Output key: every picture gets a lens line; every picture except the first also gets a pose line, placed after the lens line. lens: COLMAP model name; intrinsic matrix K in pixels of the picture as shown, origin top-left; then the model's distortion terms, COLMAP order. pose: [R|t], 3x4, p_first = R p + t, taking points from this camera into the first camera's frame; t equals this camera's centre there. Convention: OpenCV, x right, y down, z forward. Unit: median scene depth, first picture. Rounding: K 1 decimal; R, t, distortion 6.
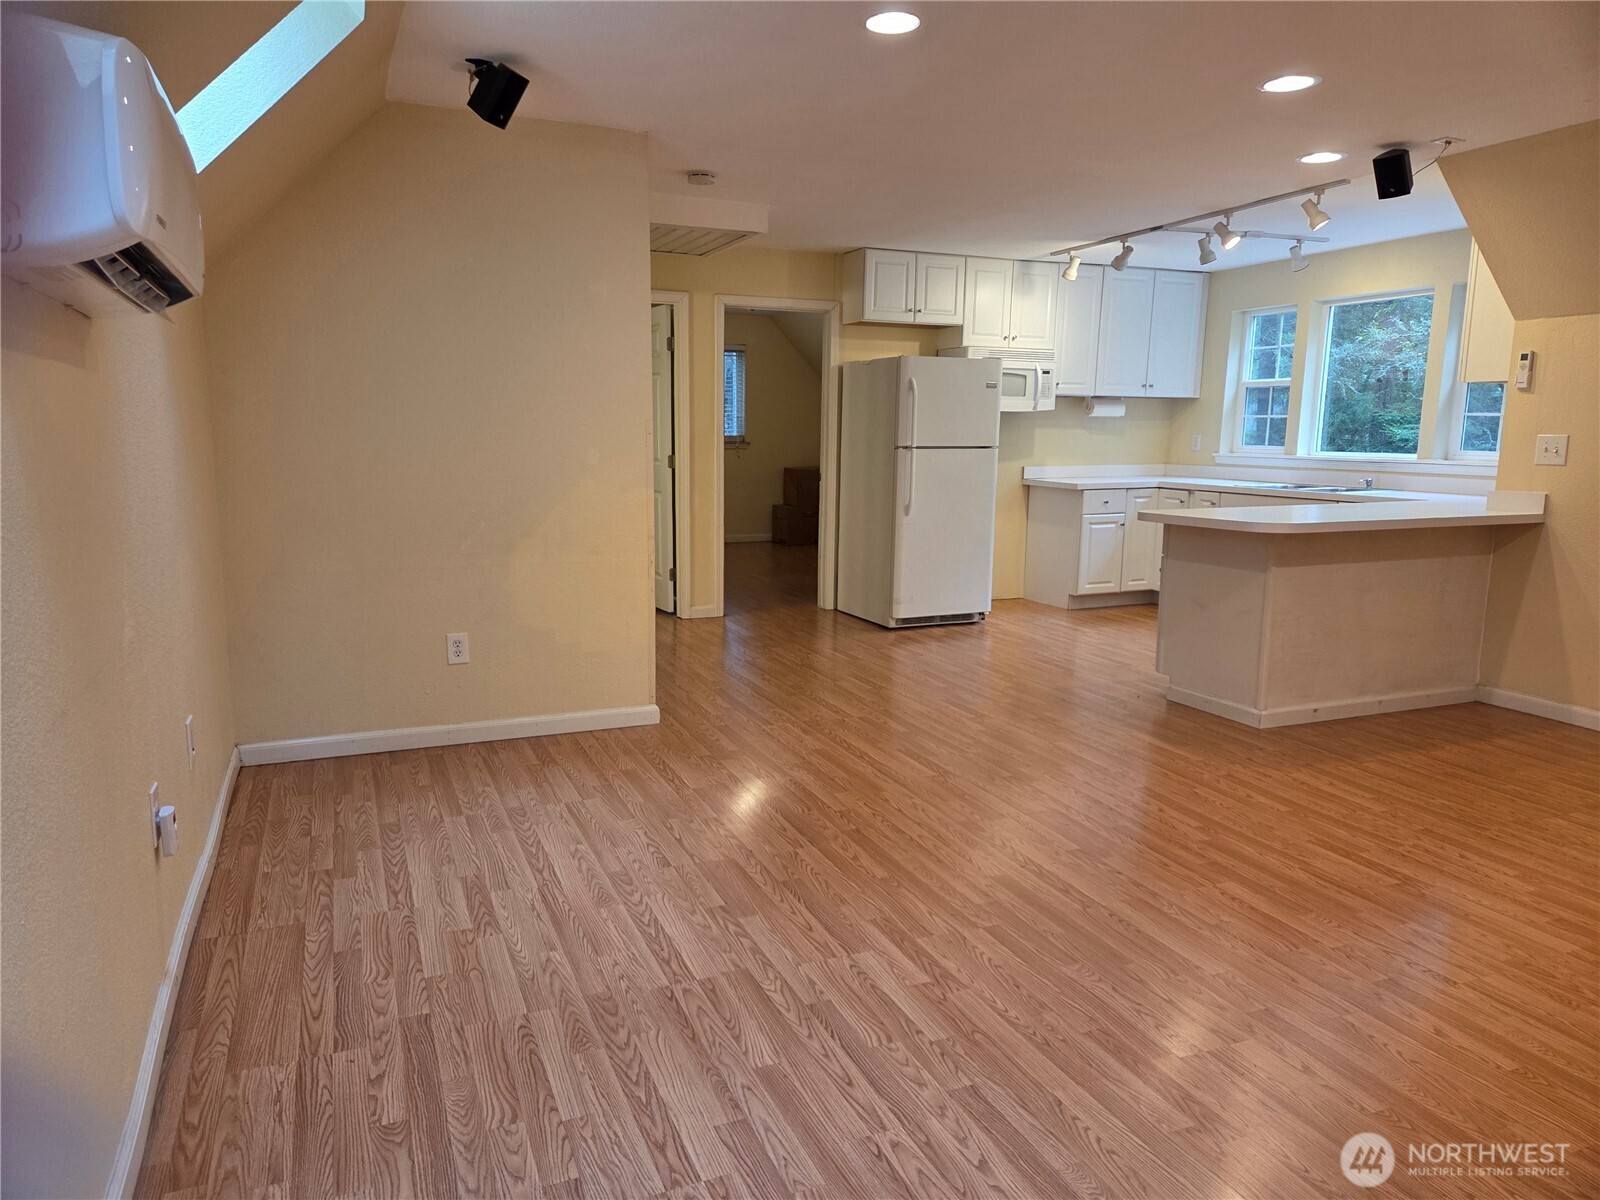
lens RADIAL K [[1071.6, 0, 796.8], [0, 1071.6, 596.8], [0, 0, 1]] dist [0.023133, -0.009953]
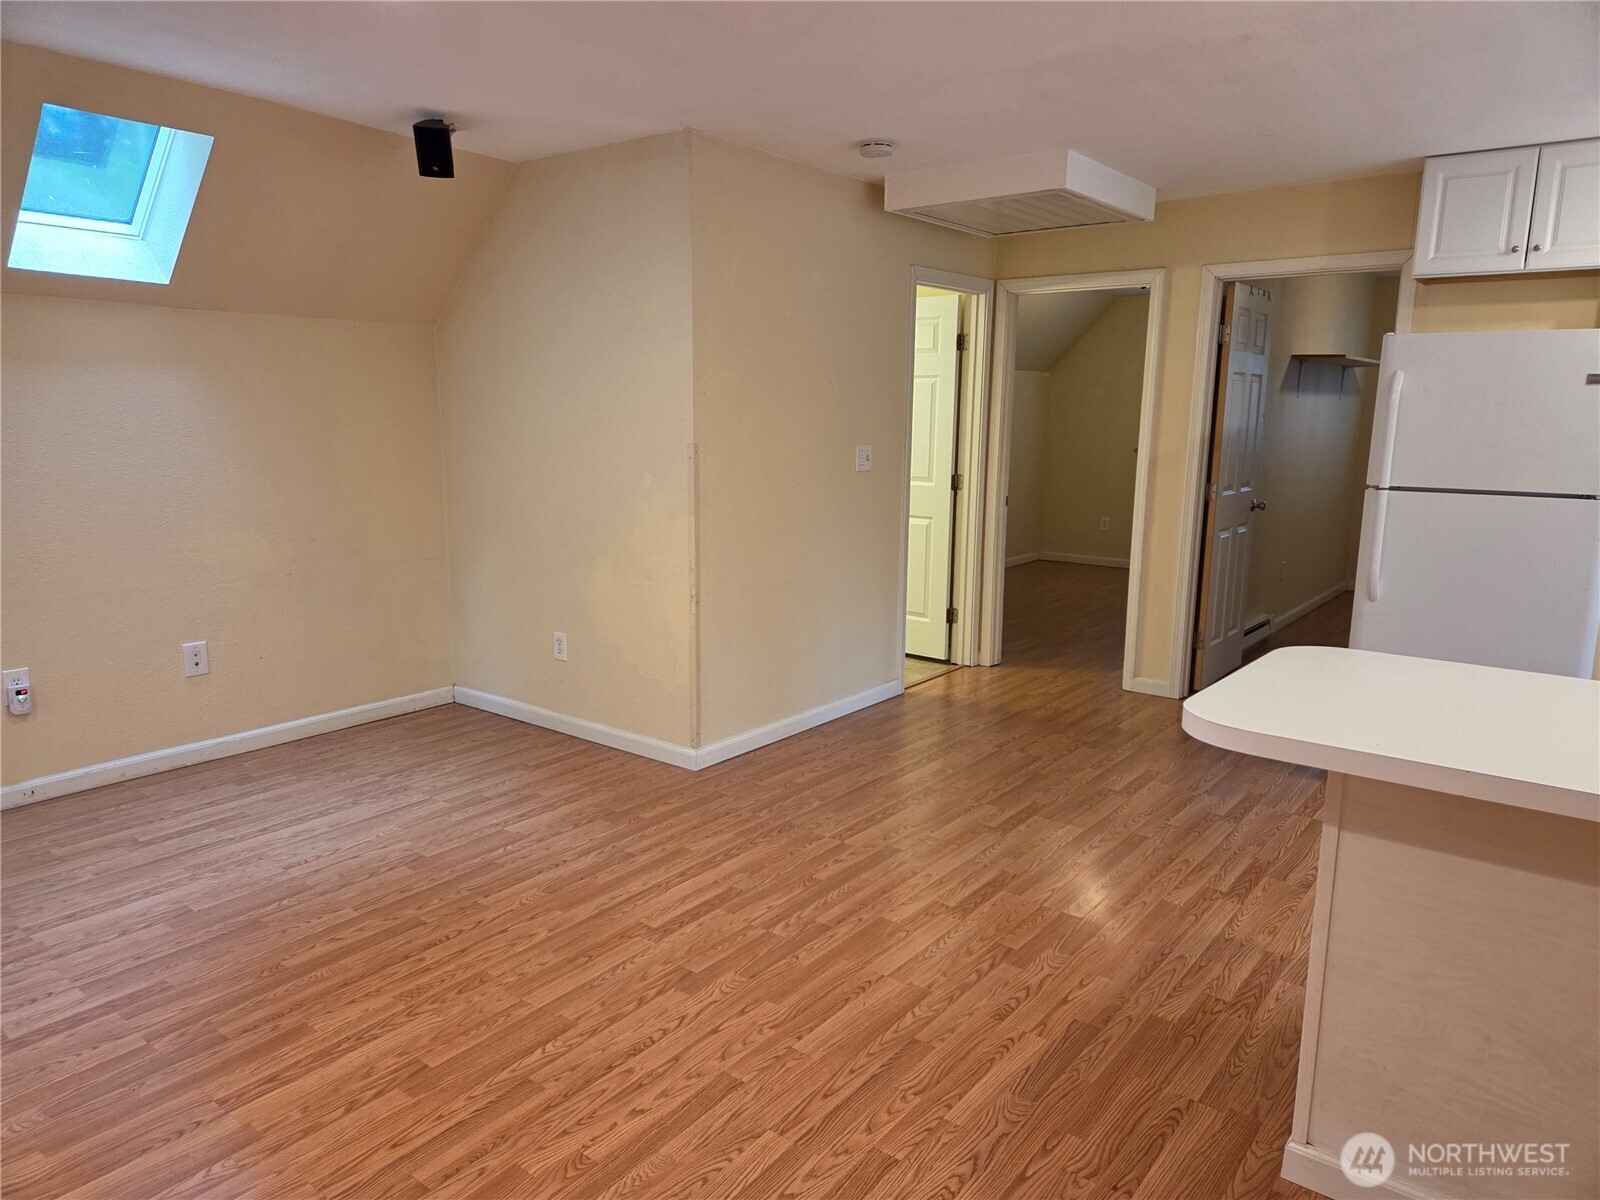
lens RADIAL K [[1071.6, 0, 803.0], [0, 1071.6, 629.5], [0, 0, 1]] dist [0.023133, -0.009953]
pose [[0.487764, 0.179384, -0.854346, 0.820036], [-0.141175, 0.981987, 0.125585, -0.157828], [0.861485, 0.059356, 0.504303, 0.711960]]
